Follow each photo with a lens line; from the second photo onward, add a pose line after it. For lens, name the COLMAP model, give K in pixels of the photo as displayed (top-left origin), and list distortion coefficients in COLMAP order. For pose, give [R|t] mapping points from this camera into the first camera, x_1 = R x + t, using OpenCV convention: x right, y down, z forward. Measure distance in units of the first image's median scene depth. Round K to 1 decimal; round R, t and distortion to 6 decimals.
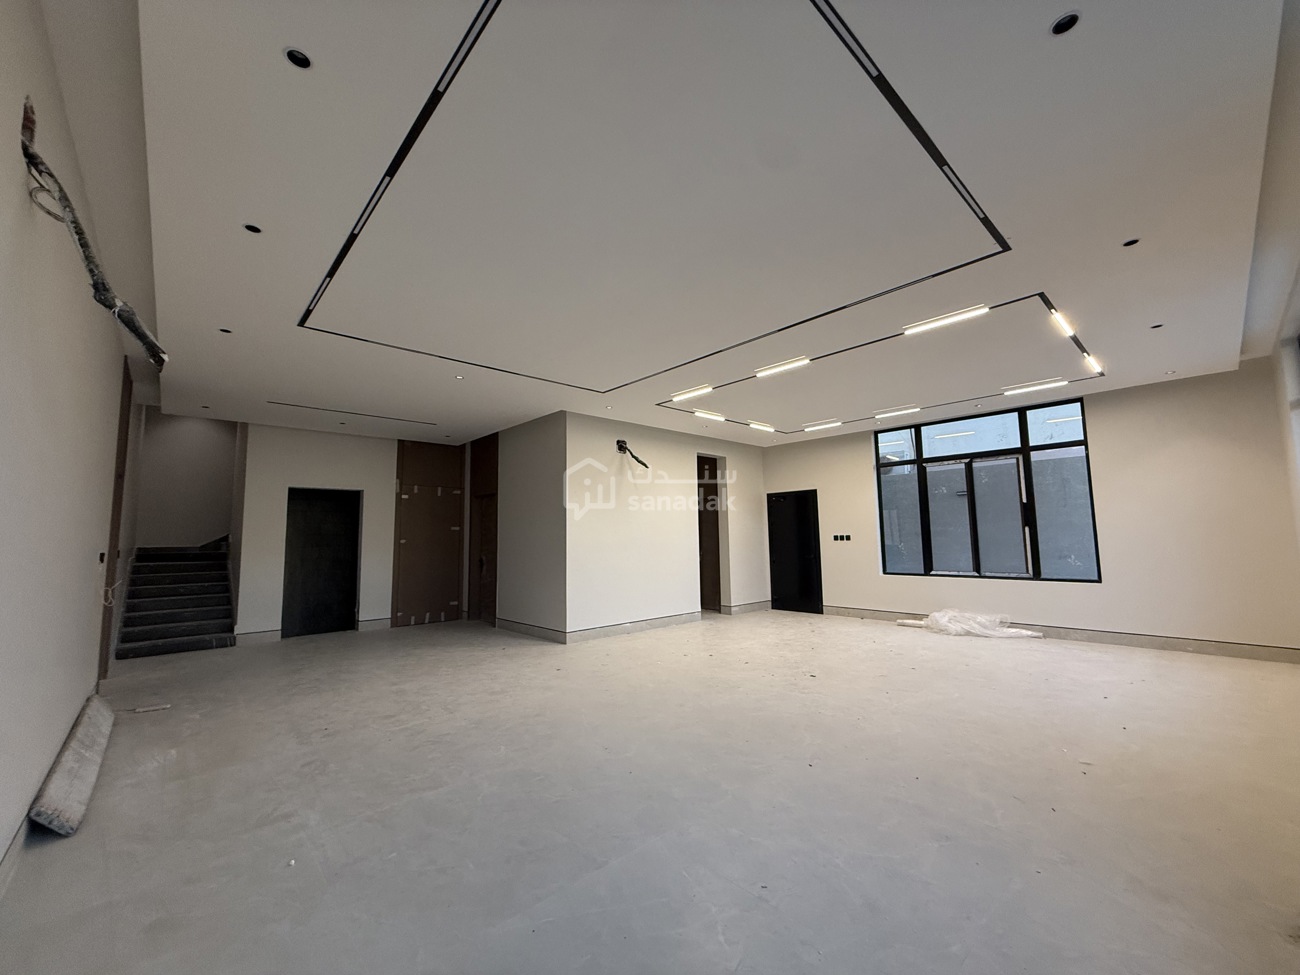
lens RADIAL K [[522.7, 0, 650.0], [0, 522.7, 487.5], [0, 0, 1]] dist [0.000860, -0.000025]
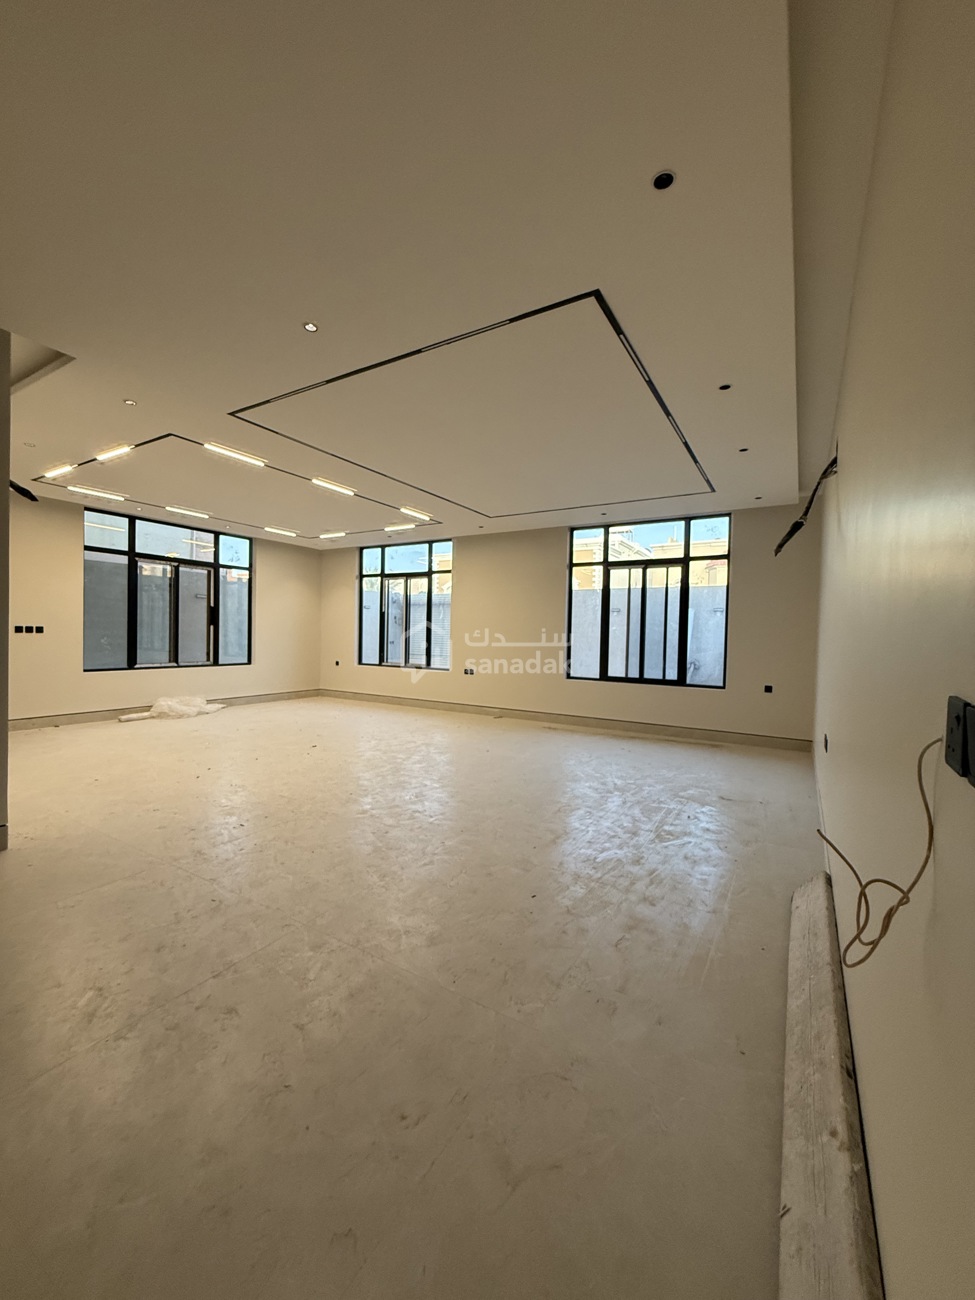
lens RADIAL K [[522.7, 0, 487.5], [0, 522.7, 650.0], [0, 0, 1]] dist [0.000860, -0.000025]
pose [[-0.285596, -0.029505, 0.957896, -0.659056], [-0.123138, 0.992371, -0.006147, 0.055611], [-0.950406, -0.119709, -0.287050, 0.670679]]
